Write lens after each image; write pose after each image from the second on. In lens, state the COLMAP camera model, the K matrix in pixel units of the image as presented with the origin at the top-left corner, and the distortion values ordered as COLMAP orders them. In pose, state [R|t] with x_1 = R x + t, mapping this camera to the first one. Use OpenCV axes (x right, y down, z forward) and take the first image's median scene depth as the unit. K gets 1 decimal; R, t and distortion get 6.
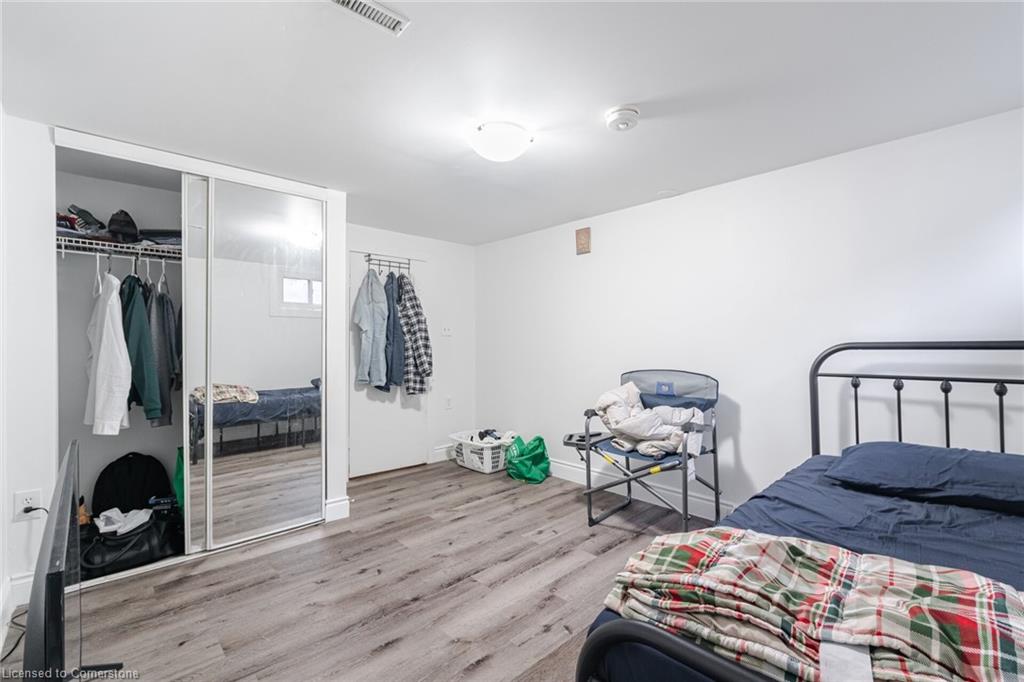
lens RADIAL K [[436.9, 0, 509.6], [0, 436.9, 339.1], [0, 0, 1]] dist [-0.000156, -0.000023]
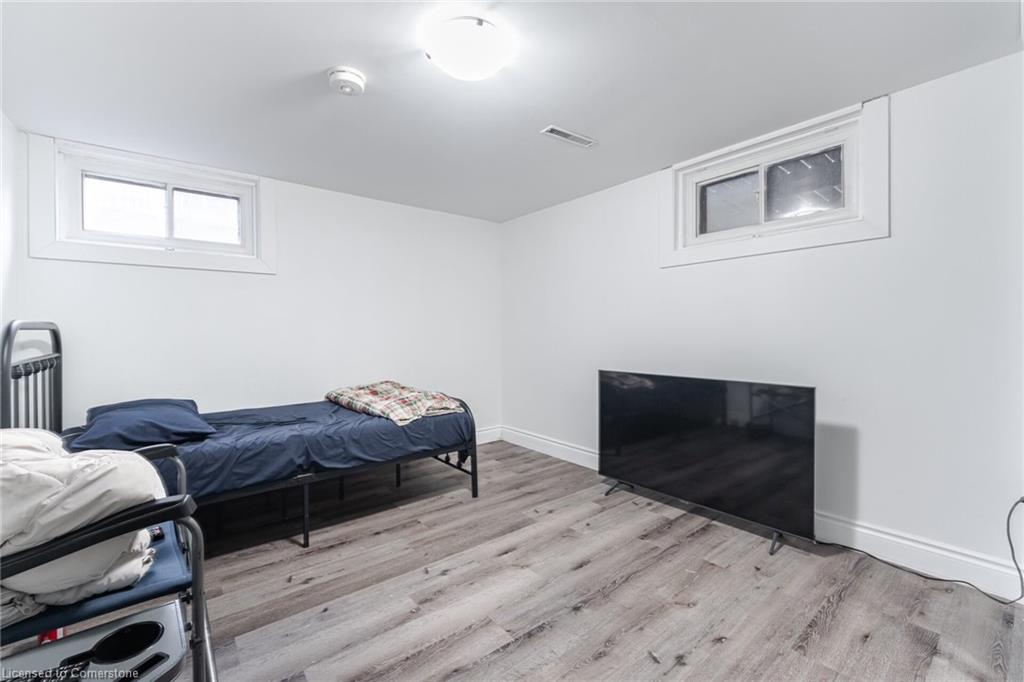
lens RADIAL K [[436.9, 0, 514.0], [0, 436.9, 335.5], [0, 0, 1]] dist [-0.000156, -0.000023]
pose [[-0.997416, 0.013367, 0.070593, -0.161569], [0.013451, 0.999909, 0.000713, 0.051797], [-0.070577, 0.001661, -0.997505, 1.894143]]
